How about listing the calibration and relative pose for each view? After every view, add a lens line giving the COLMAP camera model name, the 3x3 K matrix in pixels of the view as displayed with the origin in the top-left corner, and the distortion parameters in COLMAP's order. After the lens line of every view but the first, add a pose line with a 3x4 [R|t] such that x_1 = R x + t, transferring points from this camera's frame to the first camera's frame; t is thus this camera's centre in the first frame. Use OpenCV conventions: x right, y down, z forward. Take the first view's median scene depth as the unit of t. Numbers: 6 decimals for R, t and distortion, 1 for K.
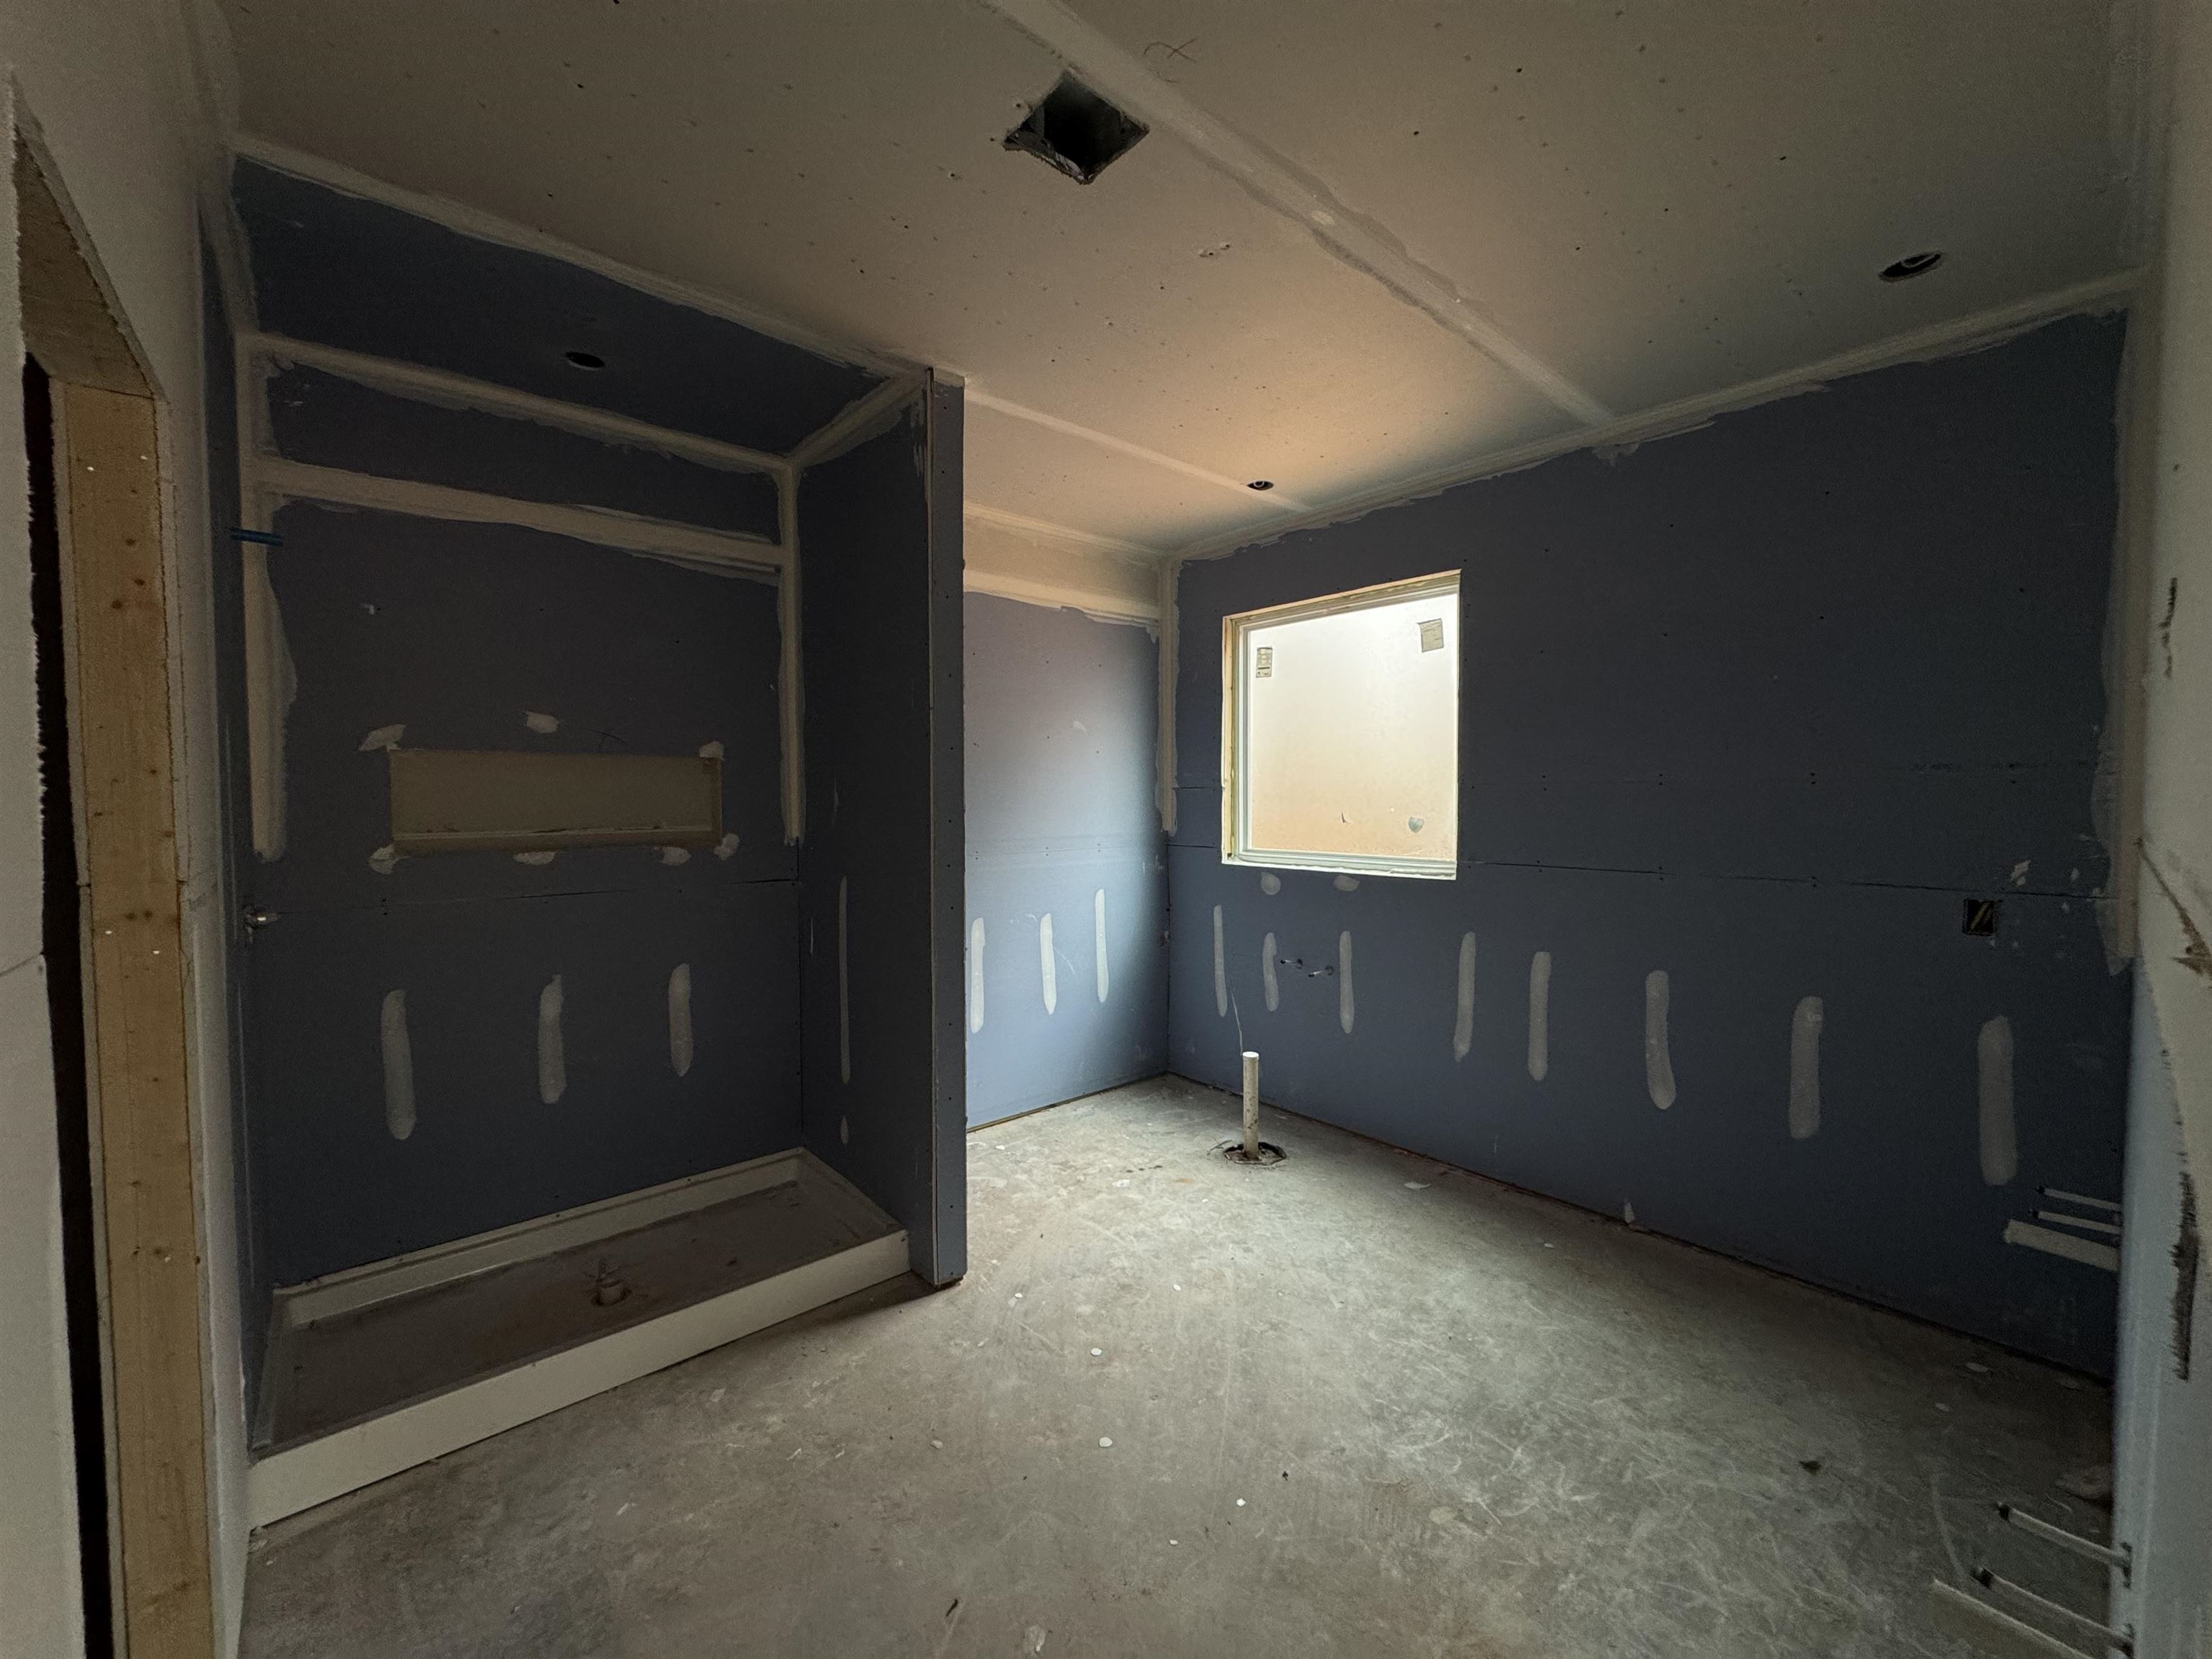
lens RADIAL K [[876.5, 0, 1100.0], [0, 876.5, 825.9], [0, 0, 1]] dist [-0.003974, 0.000702]
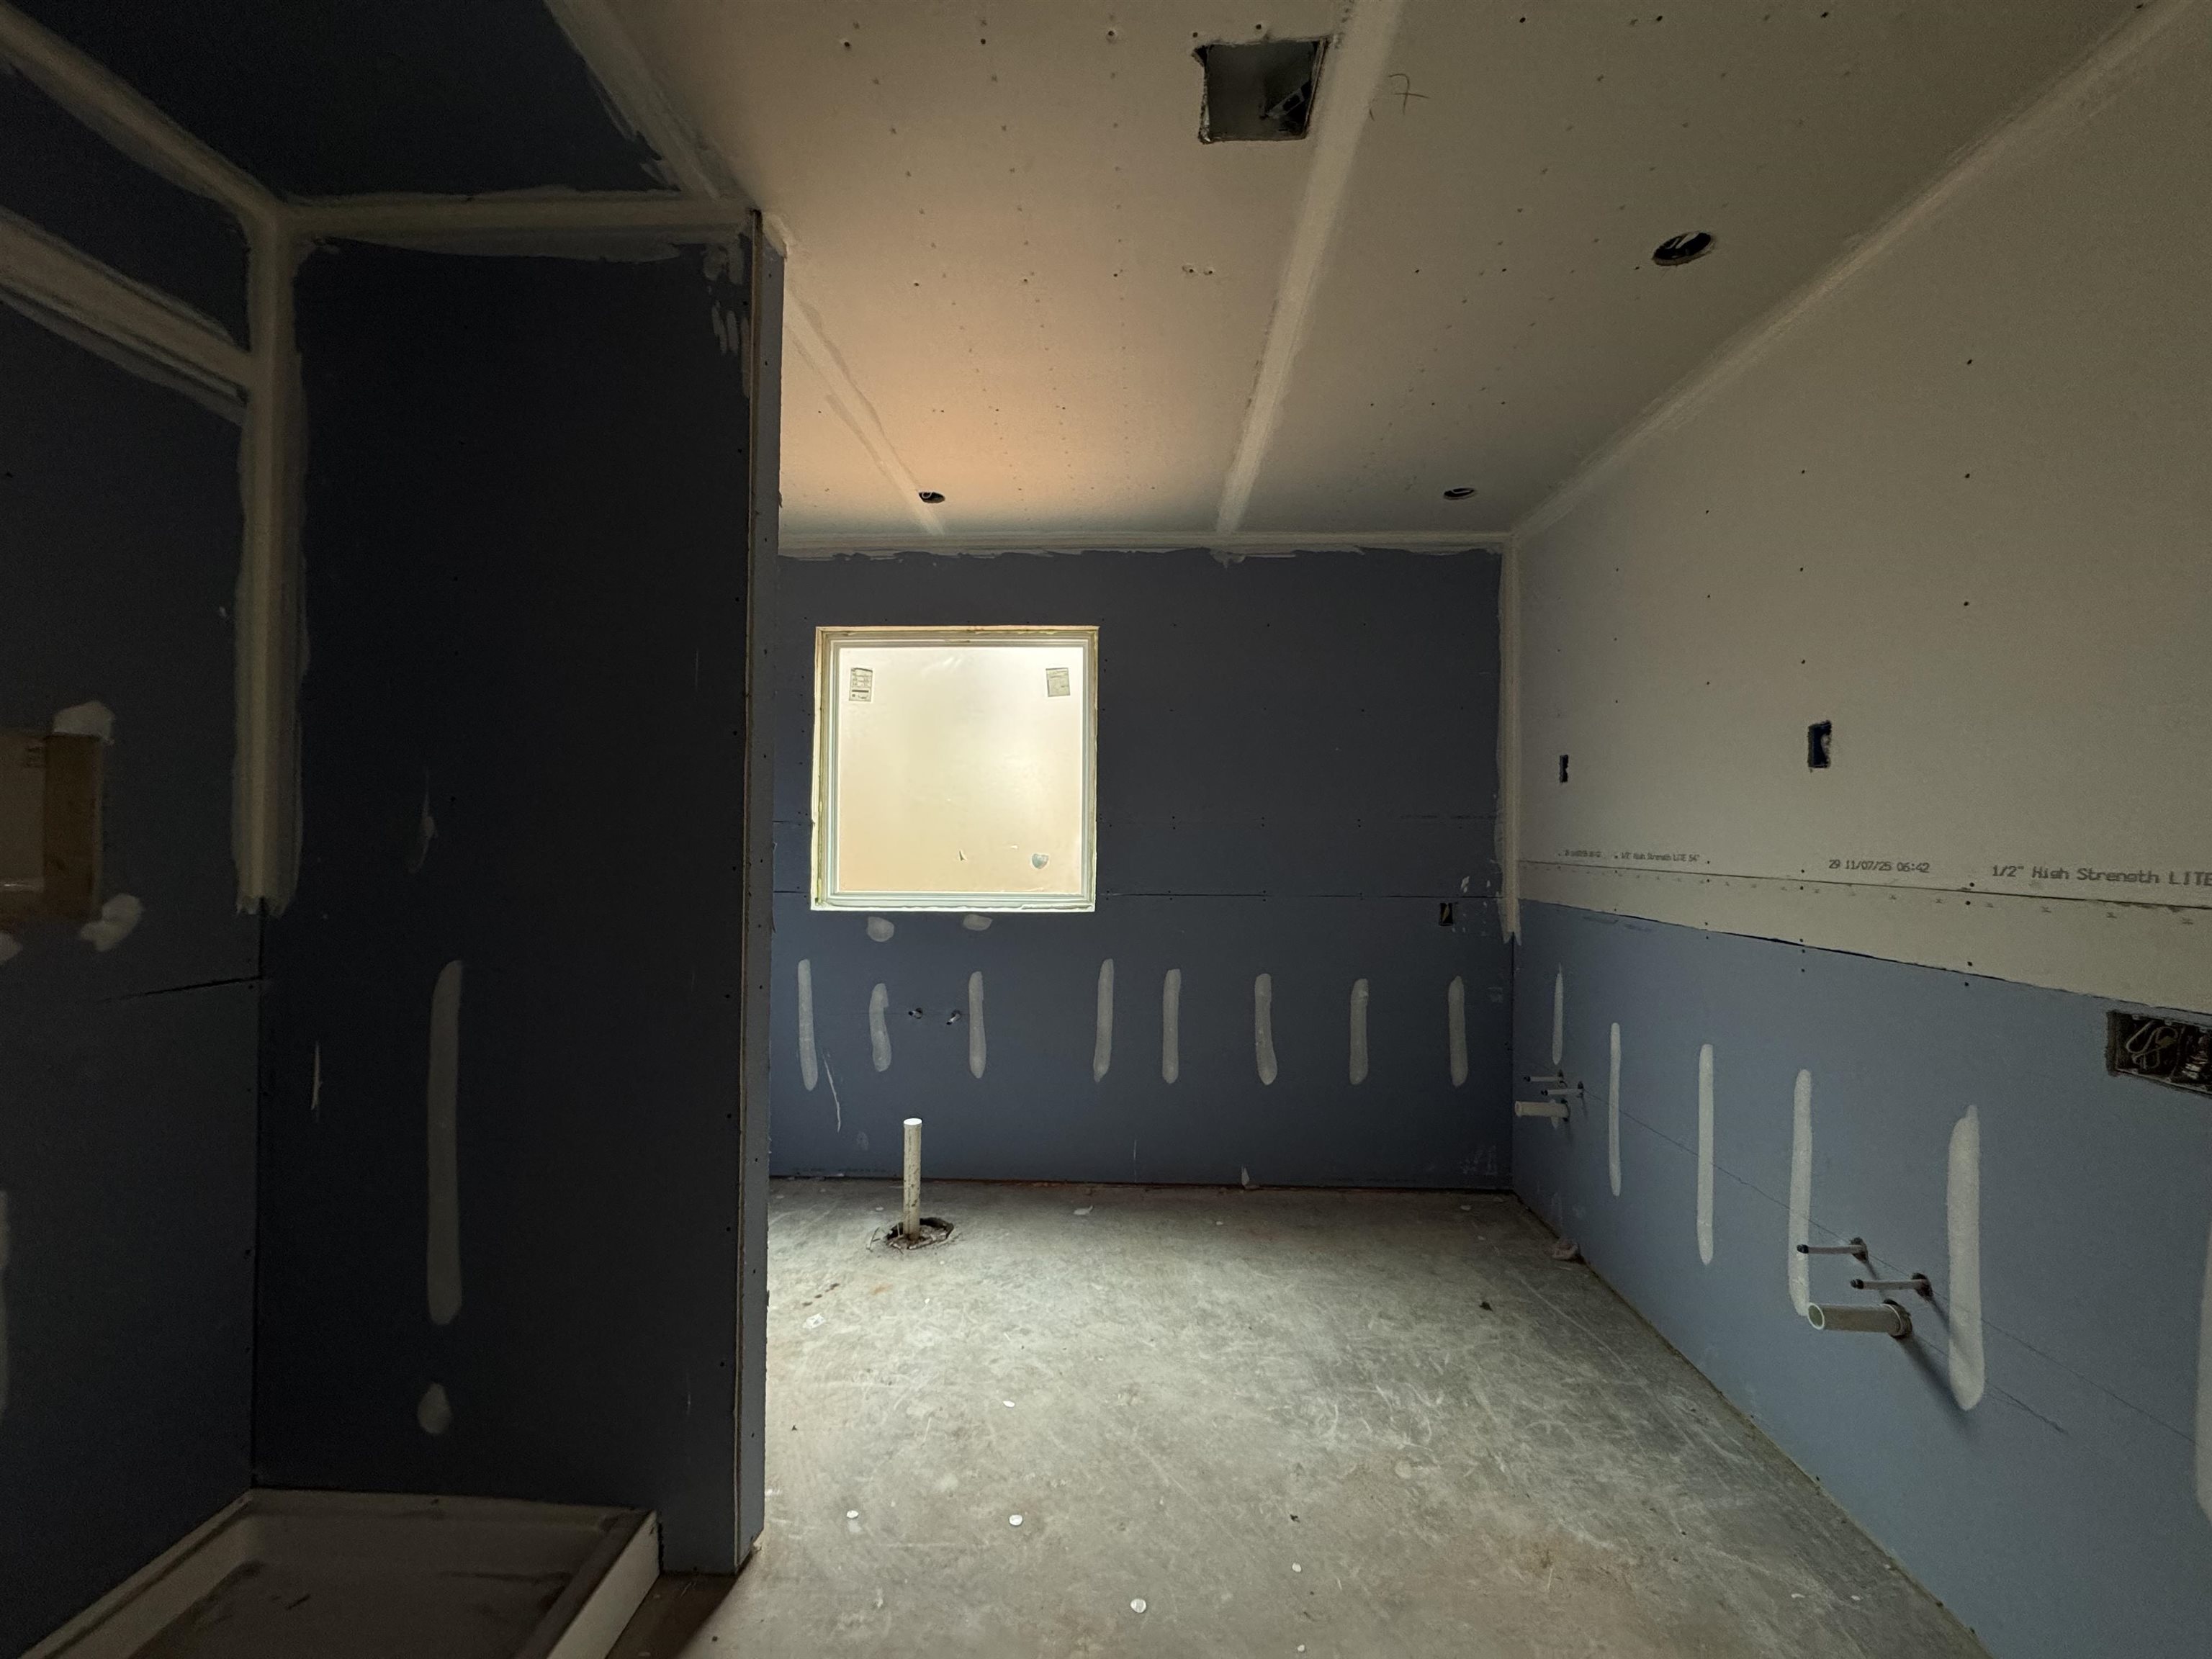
lens RADIAL K [[876.5, 0, 1111.7], [0, 876.5, 825.7], [0, 0, 1]] dist [-0.003974, 0.000702]
pose [[0.684169, 0.017076, 0.729124, -0.457794], [0.017243, 0.999068, -0.039578, -0.001108], [-0.729120, 0.039650, 0.683237, 0.308662]]
